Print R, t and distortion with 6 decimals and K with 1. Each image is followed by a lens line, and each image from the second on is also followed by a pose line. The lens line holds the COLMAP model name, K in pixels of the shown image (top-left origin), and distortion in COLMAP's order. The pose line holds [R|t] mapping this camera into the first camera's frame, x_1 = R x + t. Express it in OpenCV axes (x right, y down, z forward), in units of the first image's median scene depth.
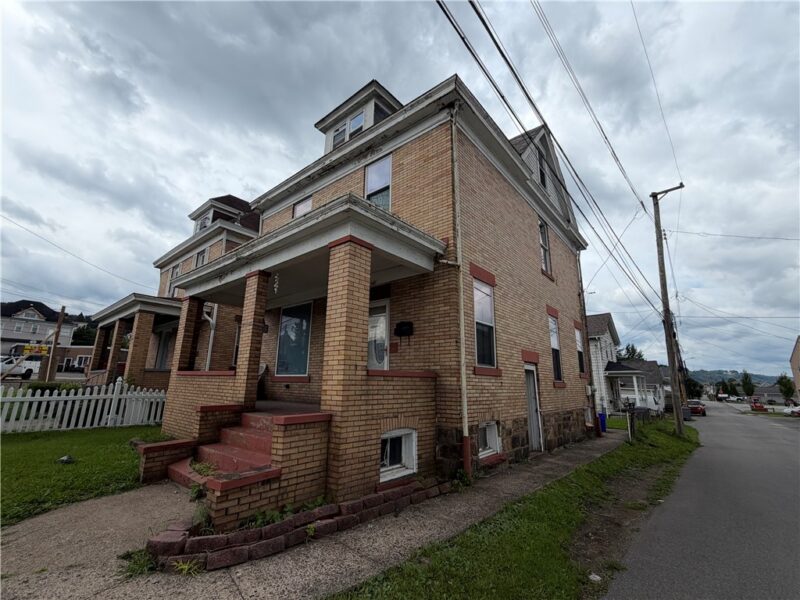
lens RADIAL K [[346.3, 0, 397.9], [0, 346.3, 301.8], [0, 0, 1]] dist [0.002967, -0.000098]
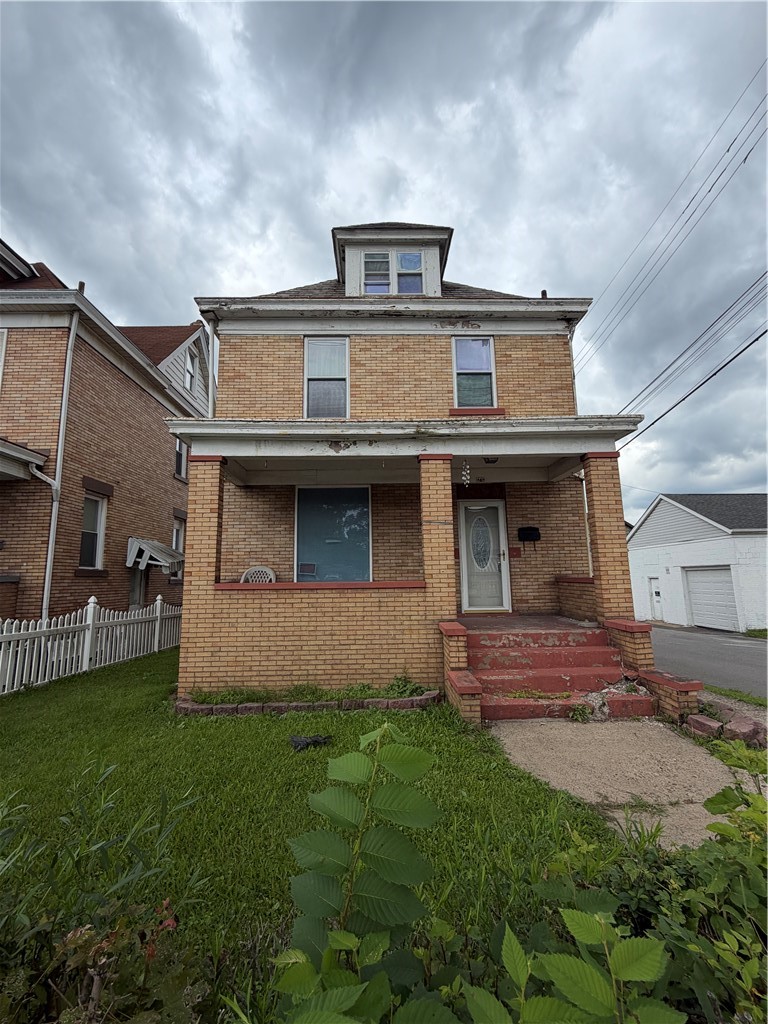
lens RADIAL K [[443.2, 0, 384.0], [0, 443.2, 512.0], [0, 0, 1]] dist [0.002967, -0.000098]
pose [[0.743478, 0.067405, 0.665354, -1.099264], [-0.123928, 0.991562, 0.038027, 0.017399], [-0.657177, -0.110728, 0.745559, 0.313379]]
